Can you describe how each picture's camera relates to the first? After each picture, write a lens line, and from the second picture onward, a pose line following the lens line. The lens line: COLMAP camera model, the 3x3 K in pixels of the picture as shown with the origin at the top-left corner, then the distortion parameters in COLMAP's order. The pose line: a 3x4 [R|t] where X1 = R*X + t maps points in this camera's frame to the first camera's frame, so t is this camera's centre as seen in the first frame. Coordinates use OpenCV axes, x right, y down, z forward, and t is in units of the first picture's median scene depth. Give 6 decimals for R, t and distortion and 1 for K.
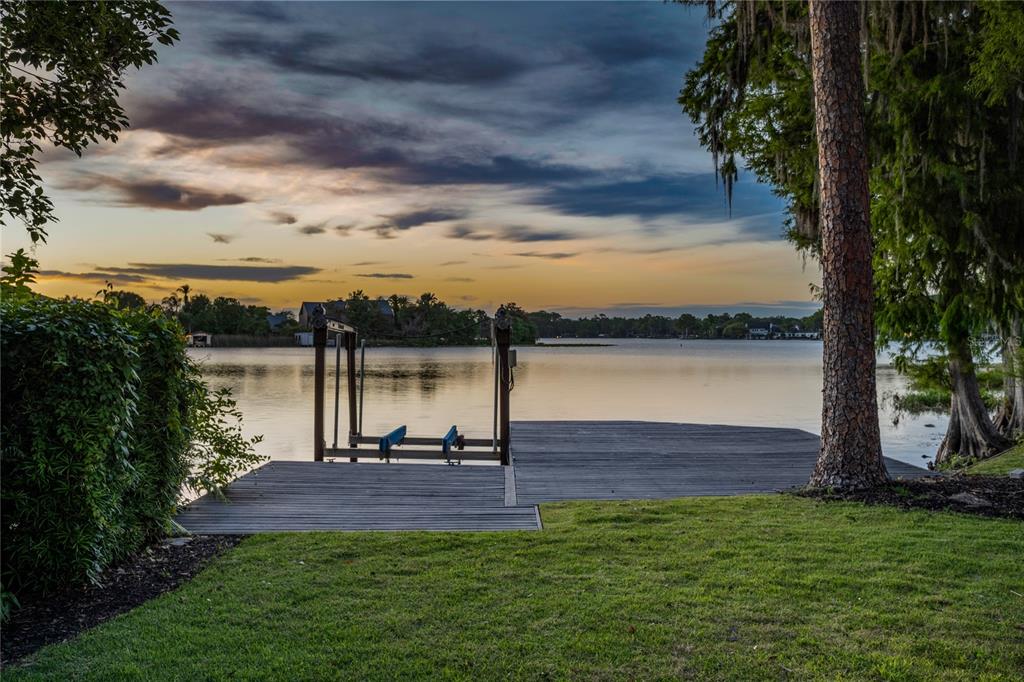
lens RADIAL K [[864.4, 0, 512.0], [0, 864.4, 341.0], [0, 0, 1]] dist [-0.007302, -0.006787]
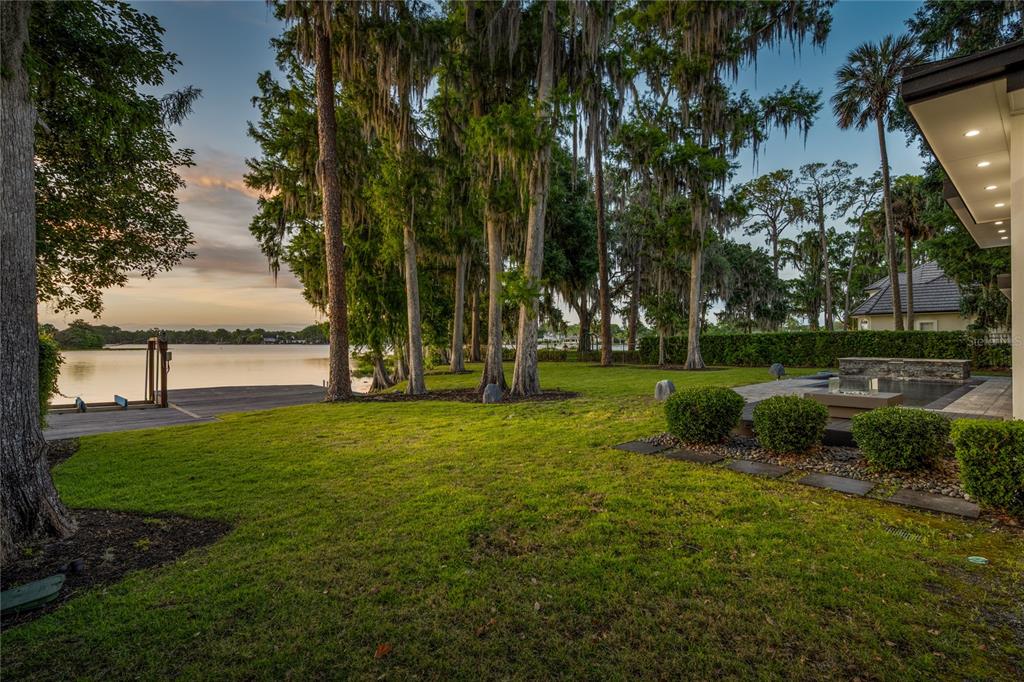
lens RADIAL K [[504.6, 0, 512.0], [0, 504.6, 341.0], [0, 0, 1]] dist [0.000148, -0.000159]
pose [[0.740398, -0.002816, 0.672163, -0.176148], [0.007510, 0.999963, -0.004083, -0.003796], [-0.672127, 0.008071, 0.740392, -0.350987]]
